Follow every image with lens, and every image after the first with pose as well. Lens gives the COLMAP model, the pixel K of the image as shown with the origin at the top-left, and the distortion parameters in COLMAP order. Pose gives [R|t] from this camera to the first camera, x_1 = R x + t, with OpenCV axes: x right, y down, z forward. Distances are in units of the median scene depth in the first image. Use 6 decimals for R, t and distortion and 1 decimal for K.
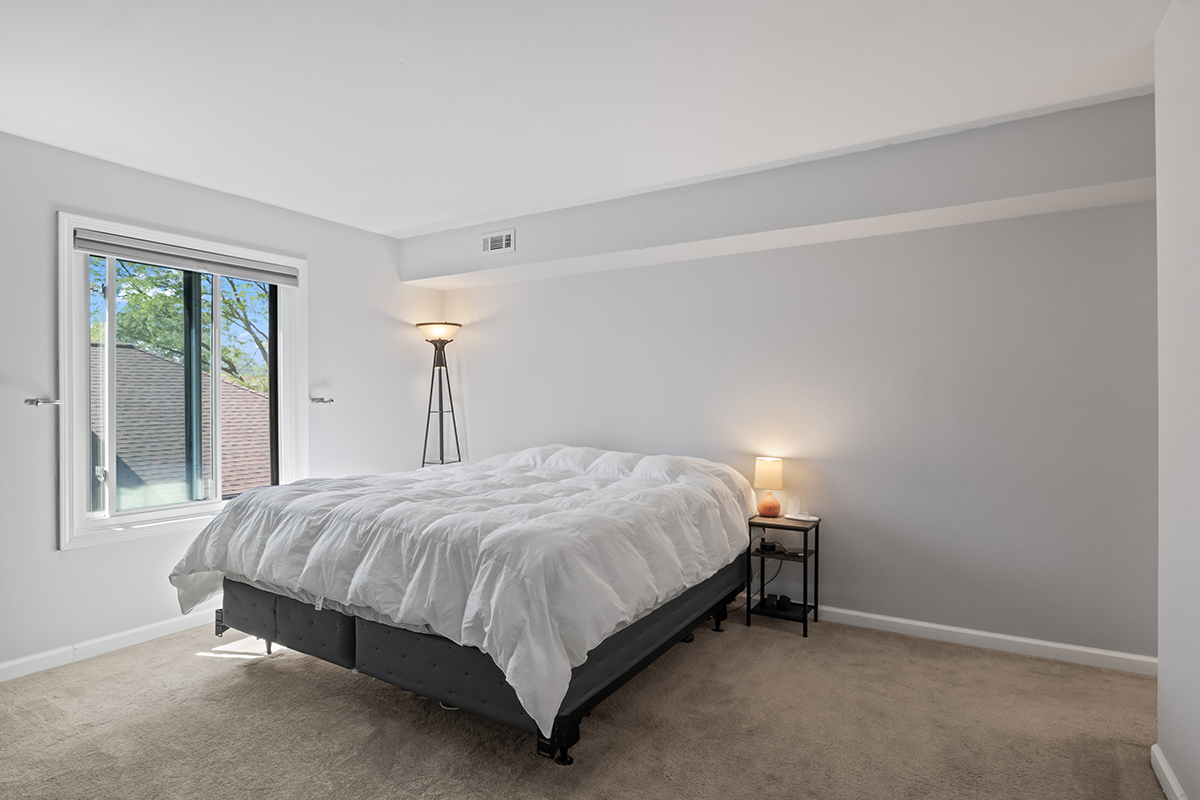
lens RADIAL K [[623.9, 0, 601.3], [0, 623.9, 405.6], [0, 0, 1]] dist [-0.000177, -0.007943]
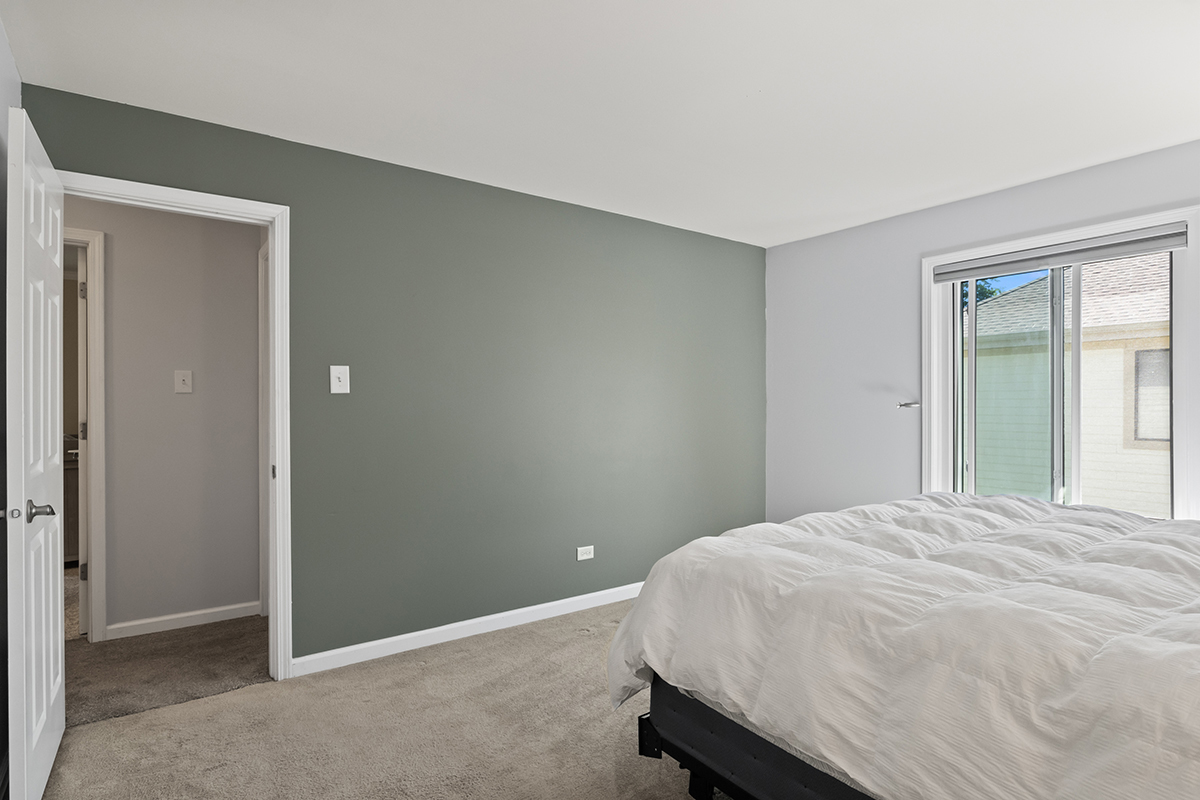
lens RADIAL K [[623.9, 0, 601.3], [0, 623.9, 405.6], [0, 0, 1]] dist [-0.000177, -0.007943]
pose [[-0.368675, 0.001212, -0.929558, 0.572021], [-0.014002, 0.999878, 0.006857, -0.004609], [0.929453, 0.015544, -0.368613, 0.842667]]
